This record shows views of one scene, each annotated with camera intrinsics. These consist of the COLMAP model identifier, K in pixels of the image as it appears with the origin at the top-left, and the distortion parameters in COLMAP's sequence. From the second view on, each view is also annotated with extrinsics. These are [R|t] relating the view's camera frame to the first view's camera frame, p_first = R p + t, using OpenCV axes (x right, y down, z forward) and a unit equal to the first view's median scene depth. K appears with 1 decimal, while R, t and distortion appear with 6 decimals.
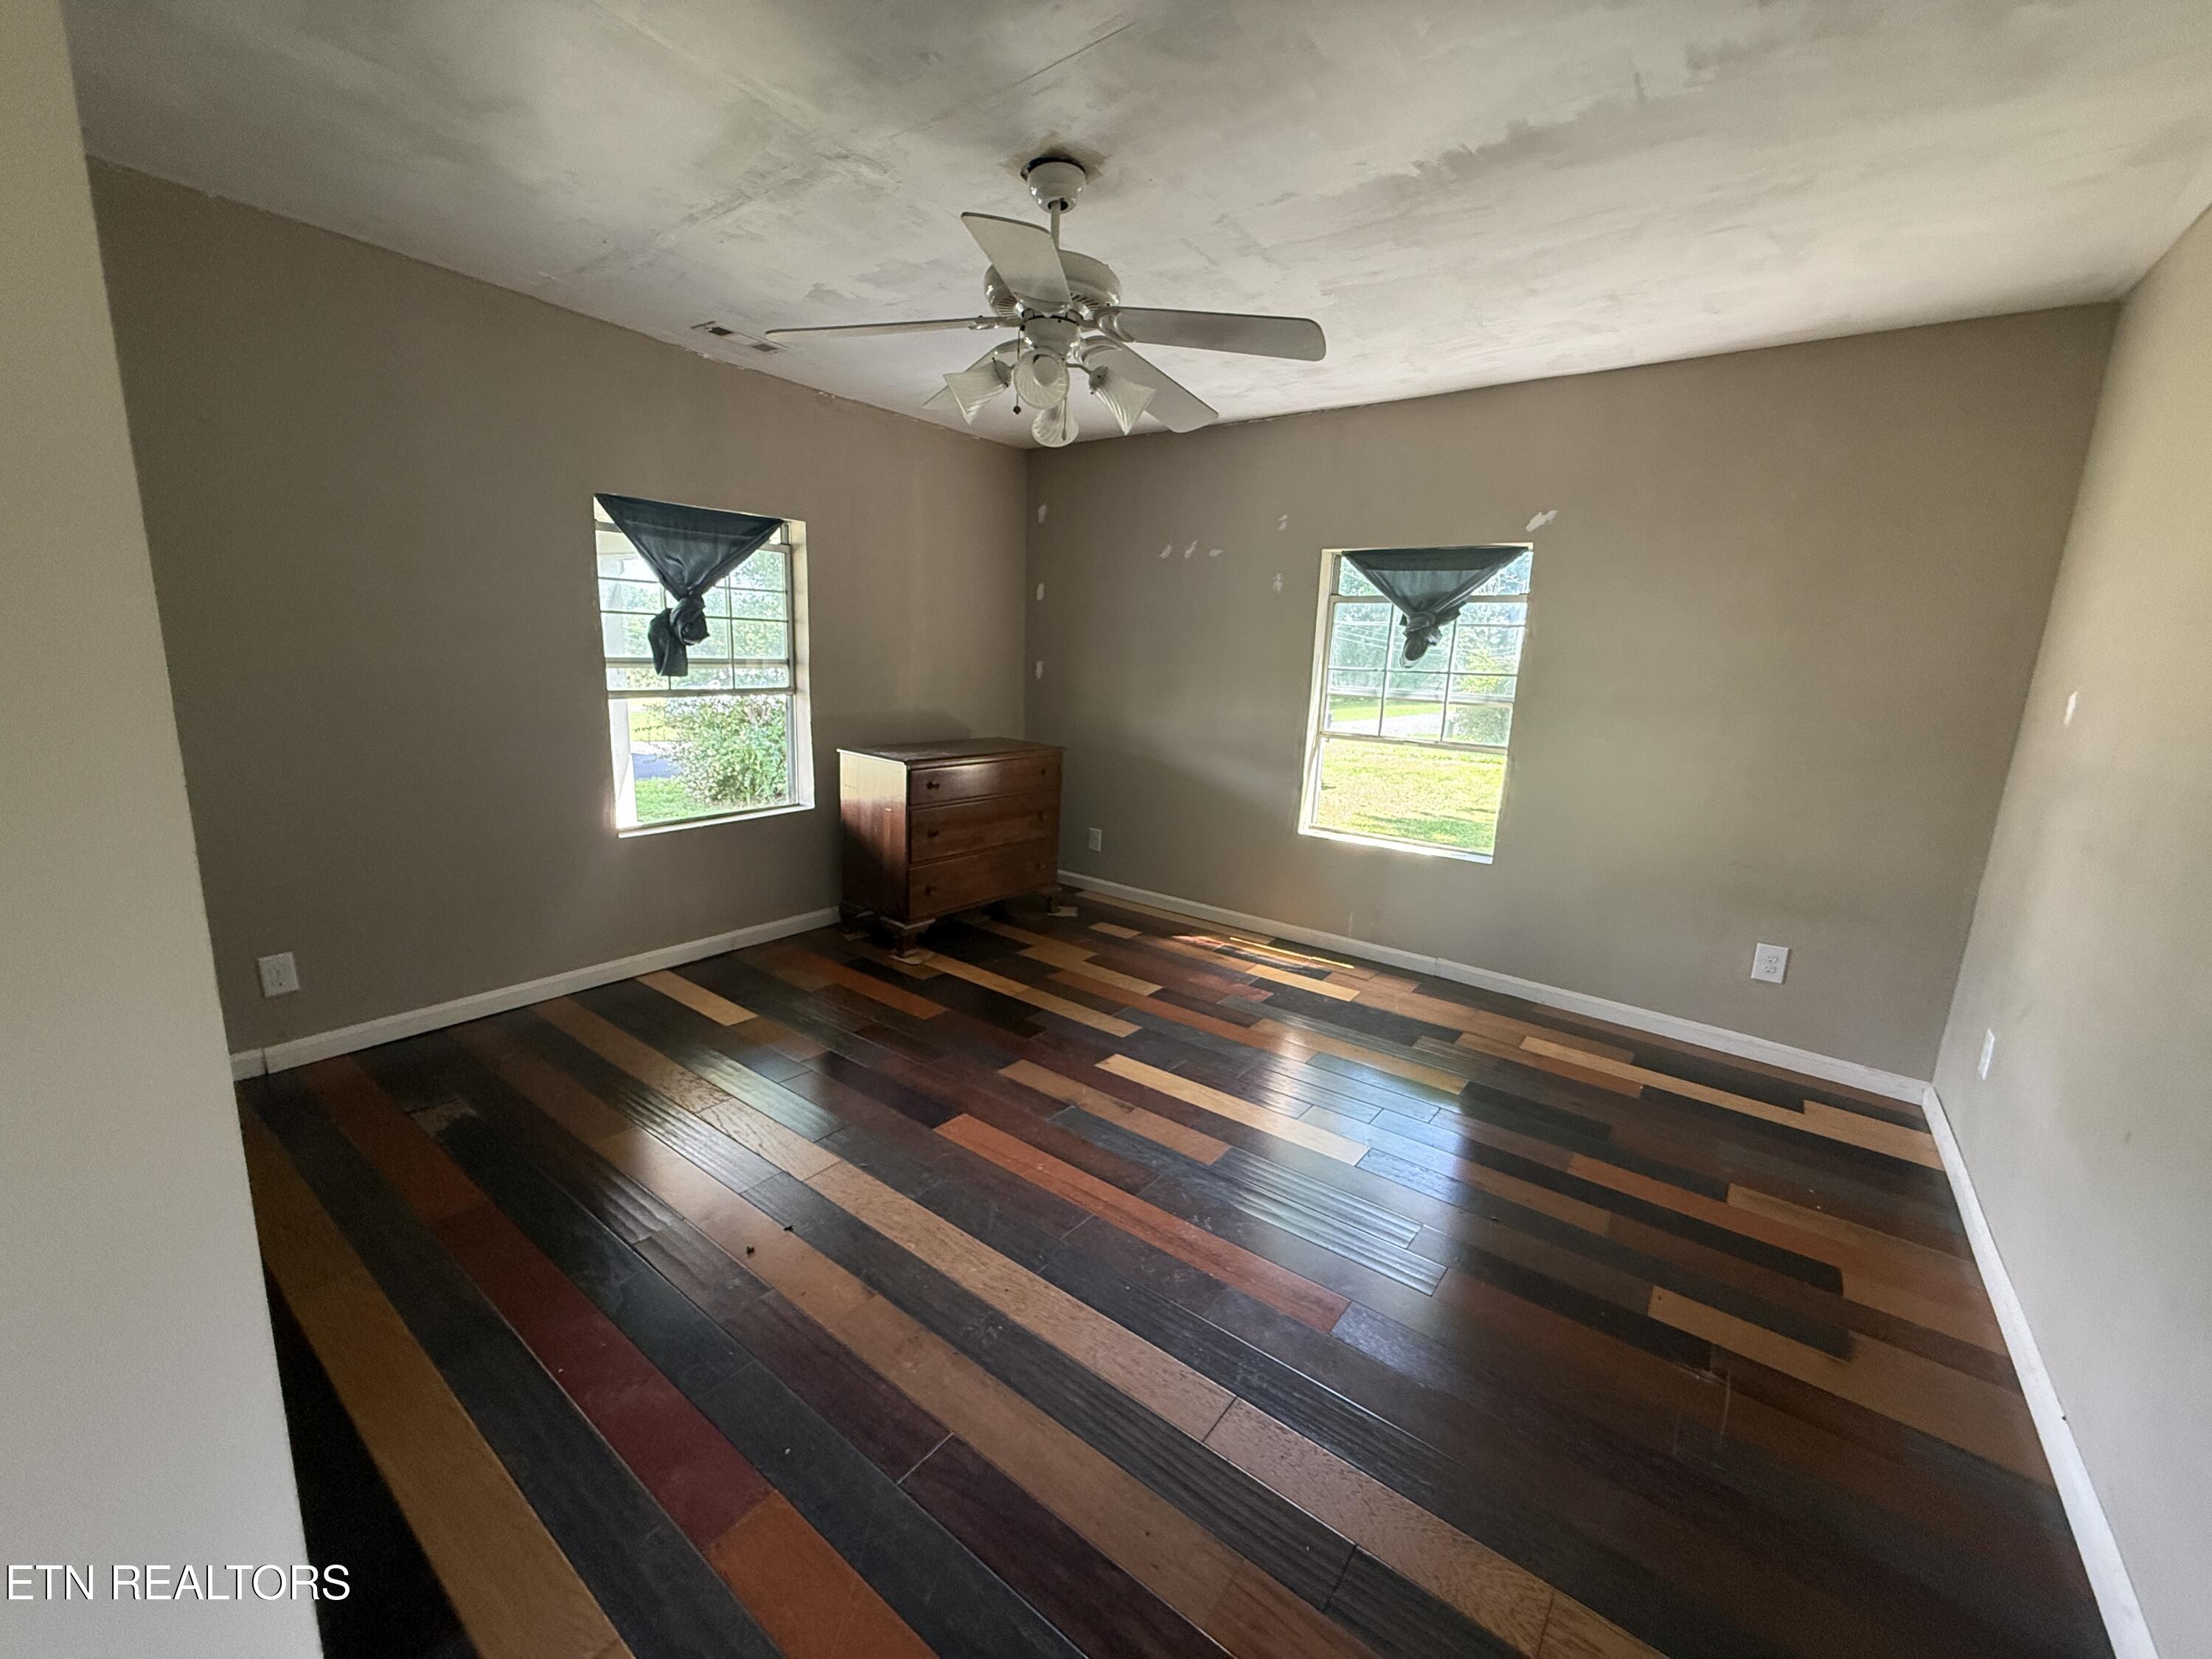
lens RADIAL K [[882.2, 0, 1100.4], [0, 882.2, 828.0], [0, 0, 1]] dist [-0.000461, 0.000365]
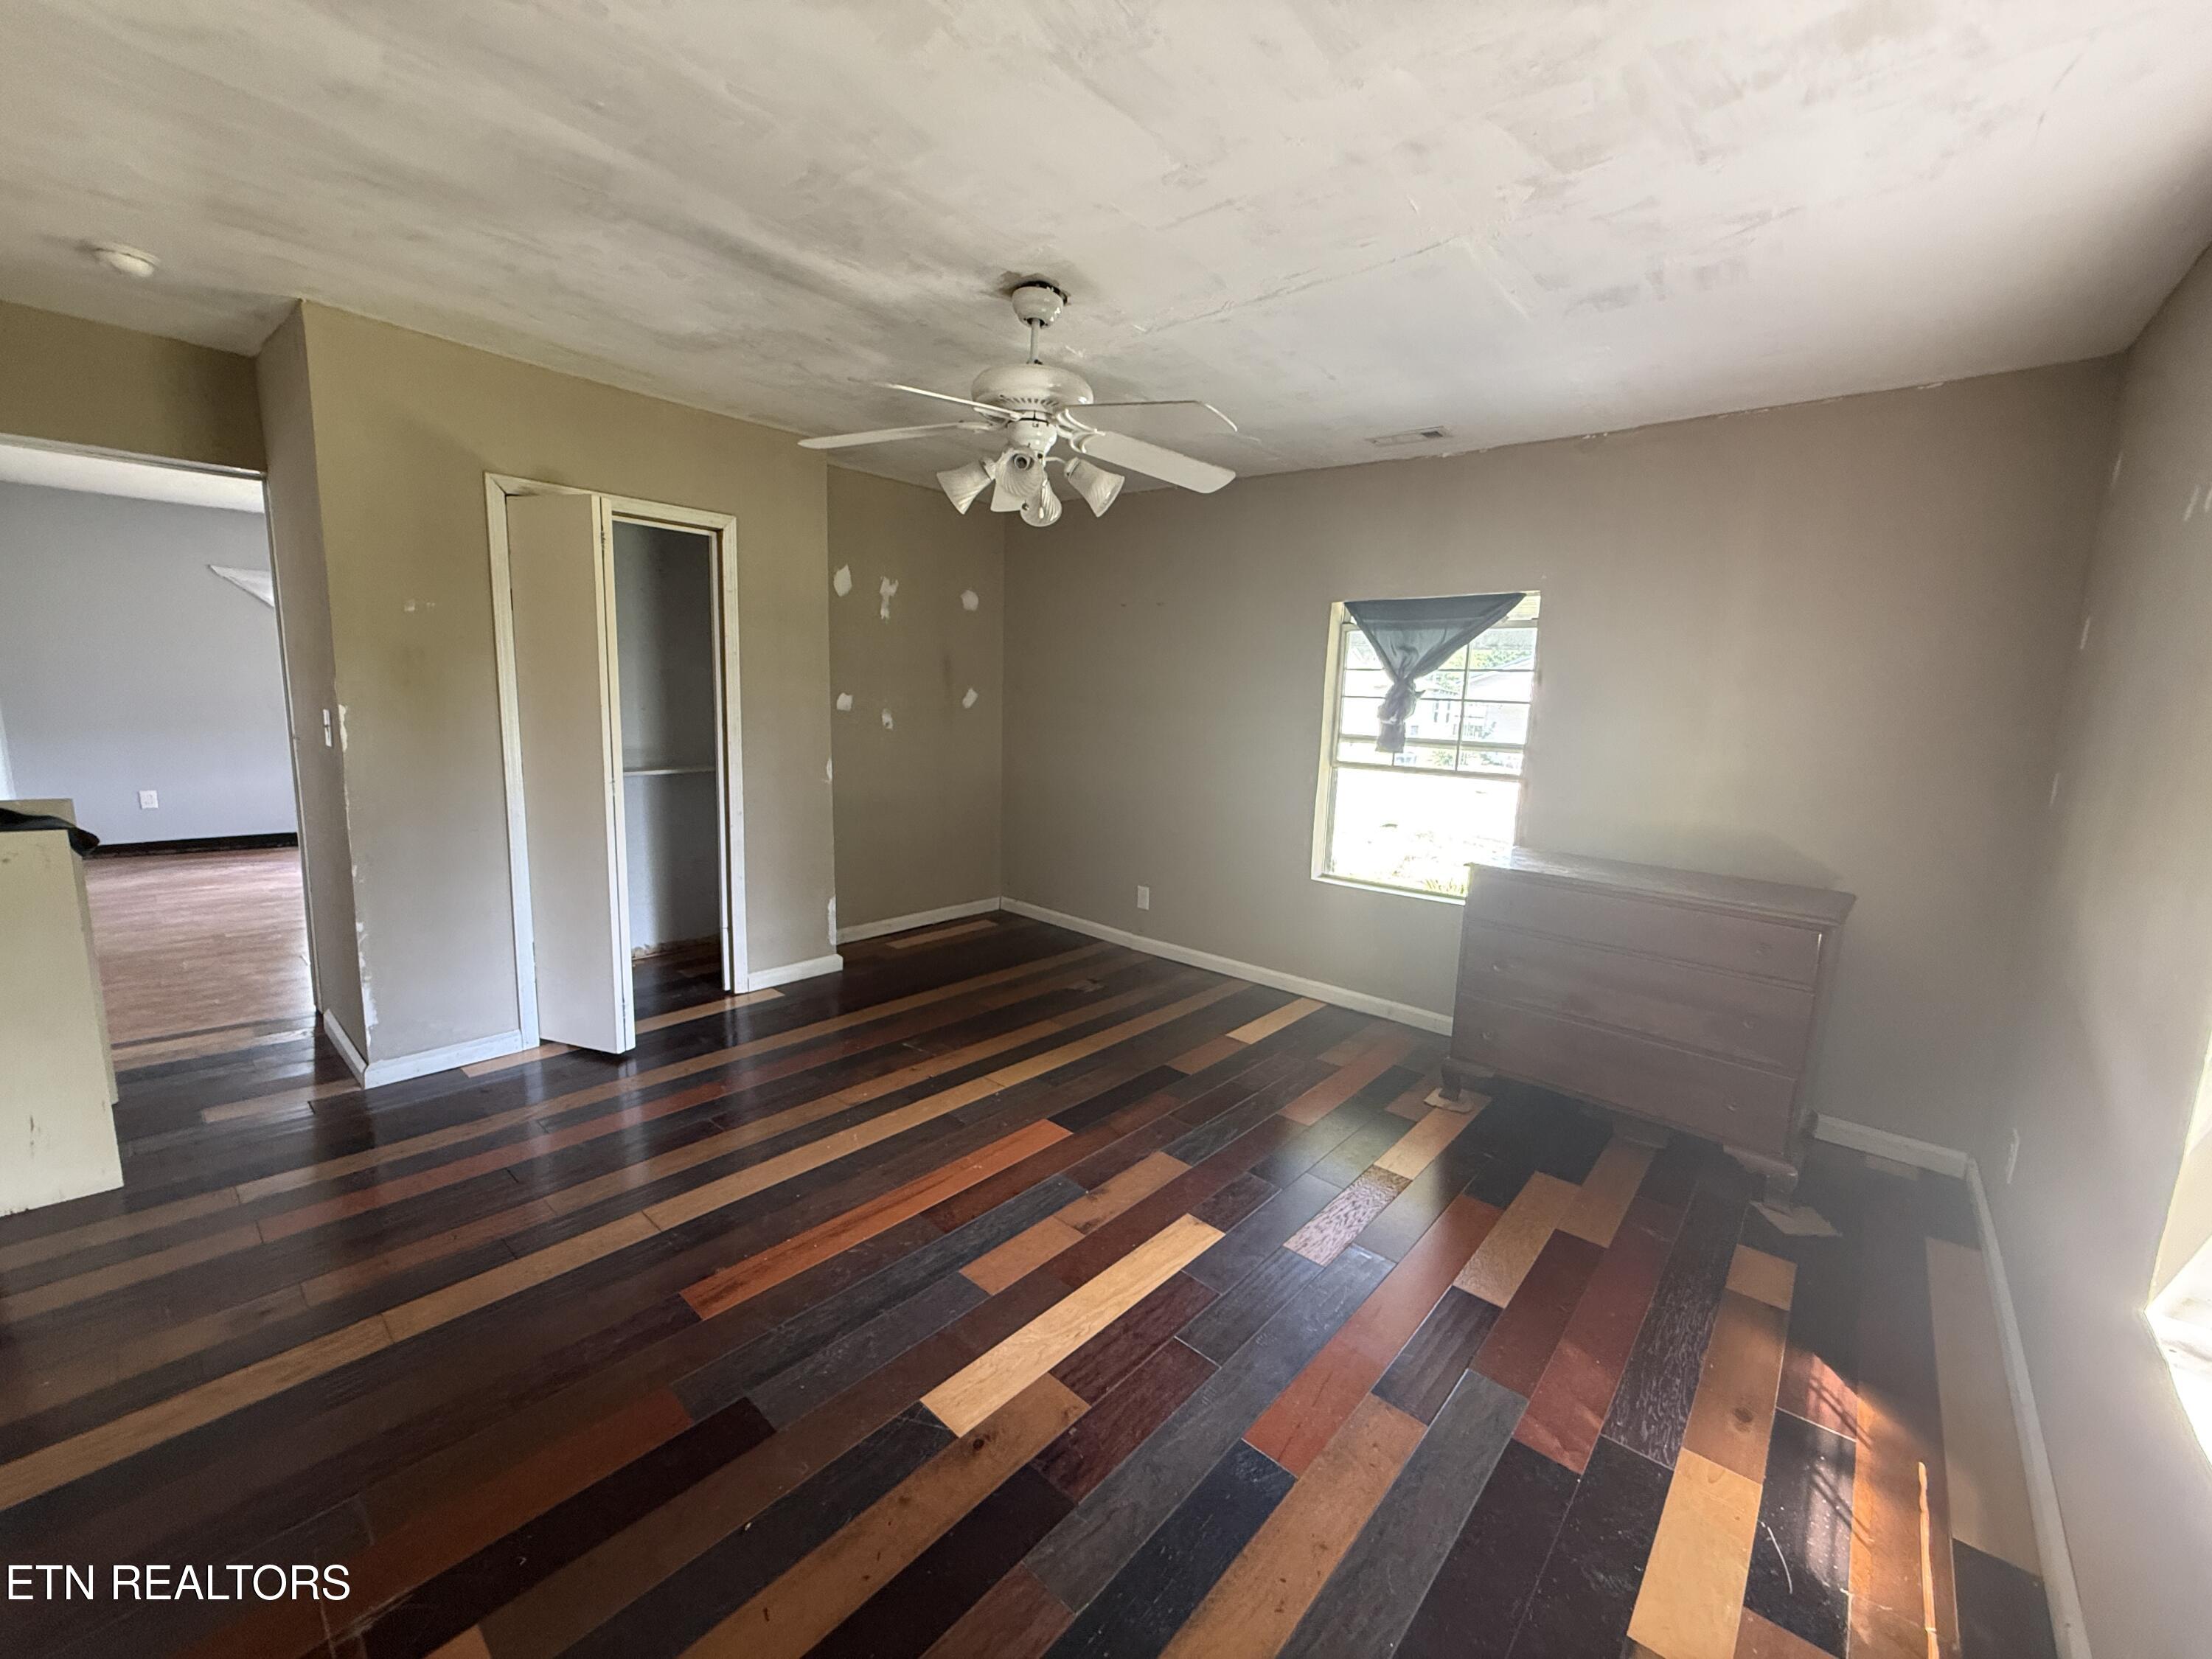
lens RADIAL K [[882.2, 0, 1100.4], [0, 882.2, 828.0], [0, 0, 1]] dist [-0.000461, 0.000365]
pose [[-0.074294, 0.111128, -0.991025, 0.641456], [-0.232526, 0.964449, 0.125580, -0.135330], [0.969748, 0.239769, -0.045812, 0.719745]]
